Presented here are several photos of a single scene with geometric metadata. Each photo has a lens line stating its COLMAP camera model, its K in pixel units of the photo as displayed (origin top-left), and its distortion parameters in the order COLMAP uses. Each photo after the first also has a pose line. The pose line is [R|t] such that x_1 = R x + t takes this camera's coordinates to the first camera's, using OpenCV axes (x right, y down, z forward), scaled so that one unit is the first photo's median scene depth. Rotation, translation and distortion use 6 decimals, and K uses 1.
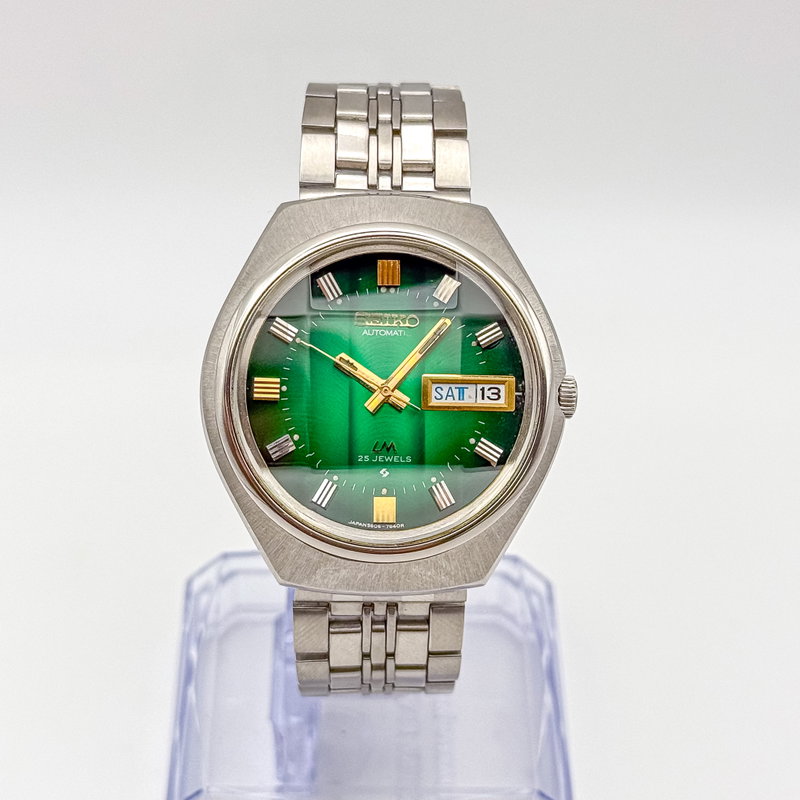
lens RADIAL K [[2157.1, 0, 400.0], [0, 2157.1, 400.0], [0, 0, 1]] dist [0.369674, -0.645072]
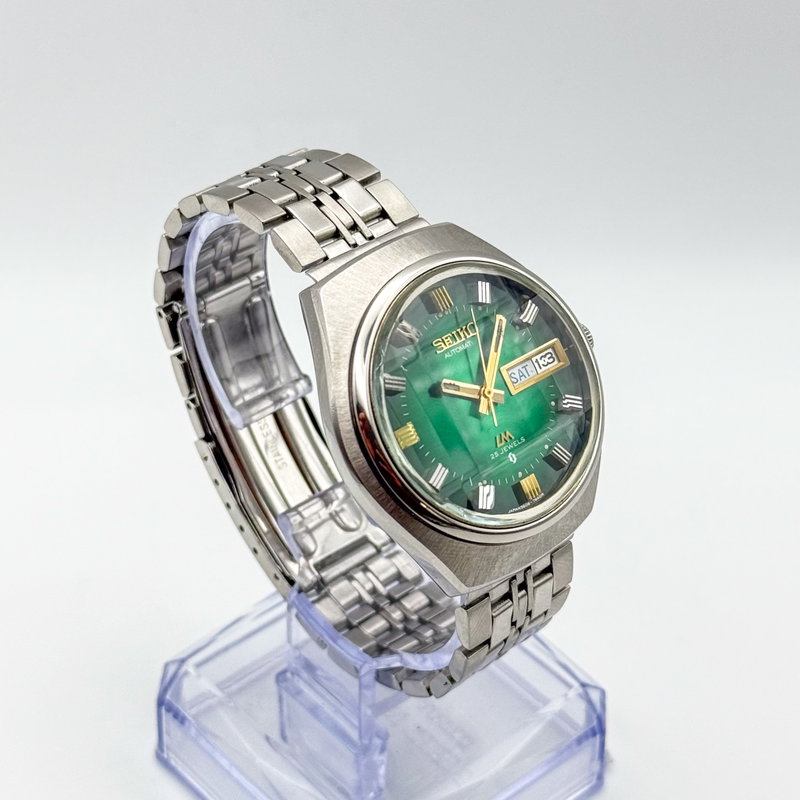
lens RADIAL K [[2157.1, 0, 400.0], [0, 2157.1, 400.0], [0, 0, 1]] dist [0.369674, -0.645072]
pose [[0.761527, -0.418768, 0.494681, -0.599757], [0.422442, 0.899545, 0.111182, -0.145464], [-0.491547, 0.124306, 0.861933, 0.036426]]
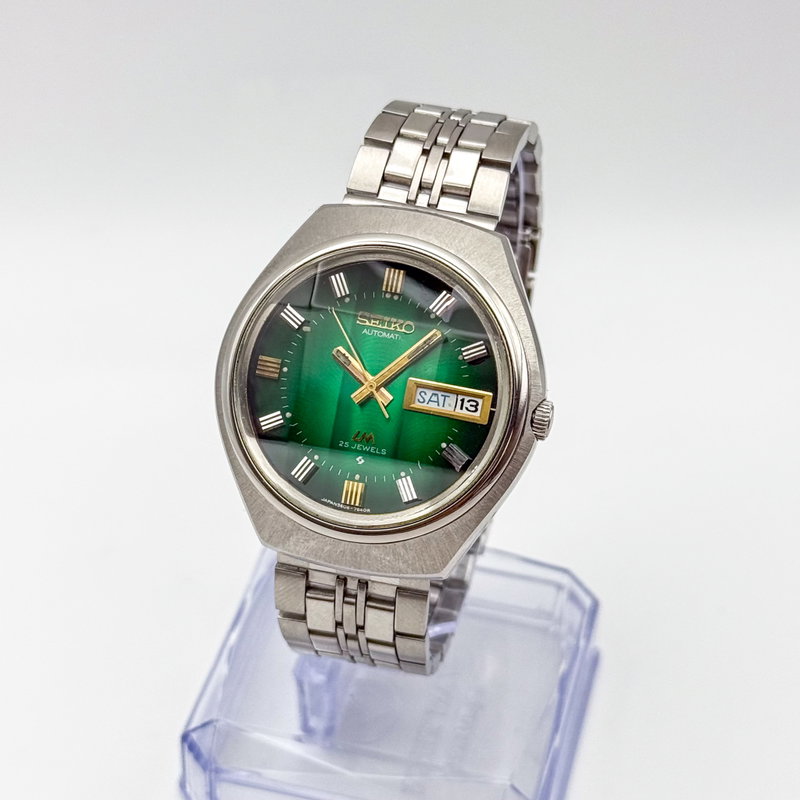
lens RADIAL K [[2157.1, 0, 400.0], [0, 2157.1, 400.0], [0, 0, 1]] dist [0.369674, -0.645072]
pose [[0.964977, 0.164707, -0.204186, 0.228552], [-0.164513, 0.986210, 0.018046, -0.019365], [0.204342, 0.016177, 0.978766, -0.069344]]
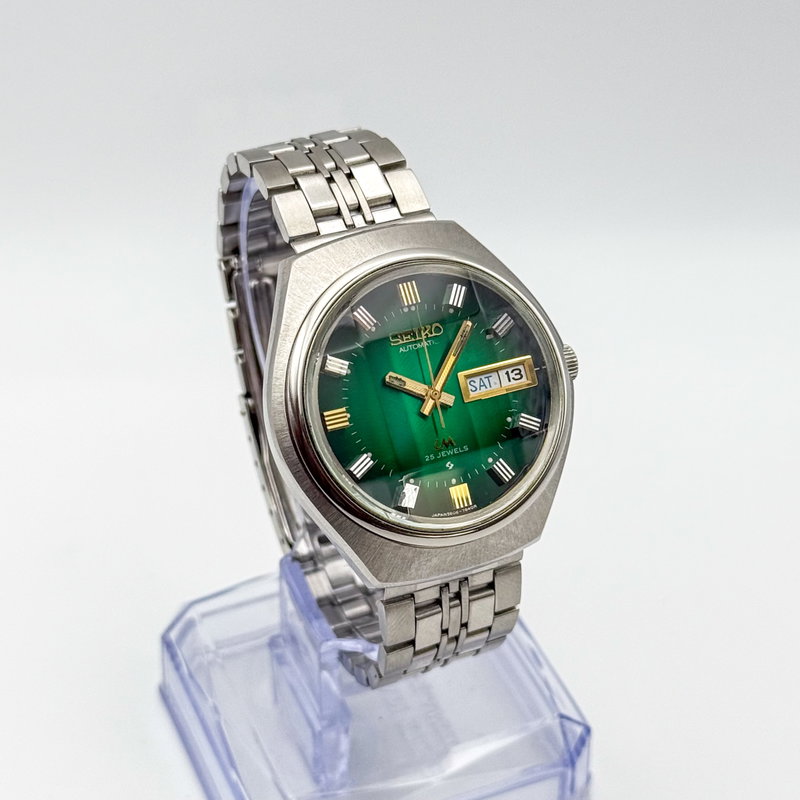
lens RADIAL K [[2157.1, 0, 400.0], [0, 2157.1, 400.0], [0, 0, 1]] dist [0.369674, -0.645072]
pose [[0.926024, -0.250324, 0.282519, -0.339590], [0.253674, 0.966959, 0.025290, -0.034377], [-0.279515, 0.048249, 0.958928, -0.082599]]
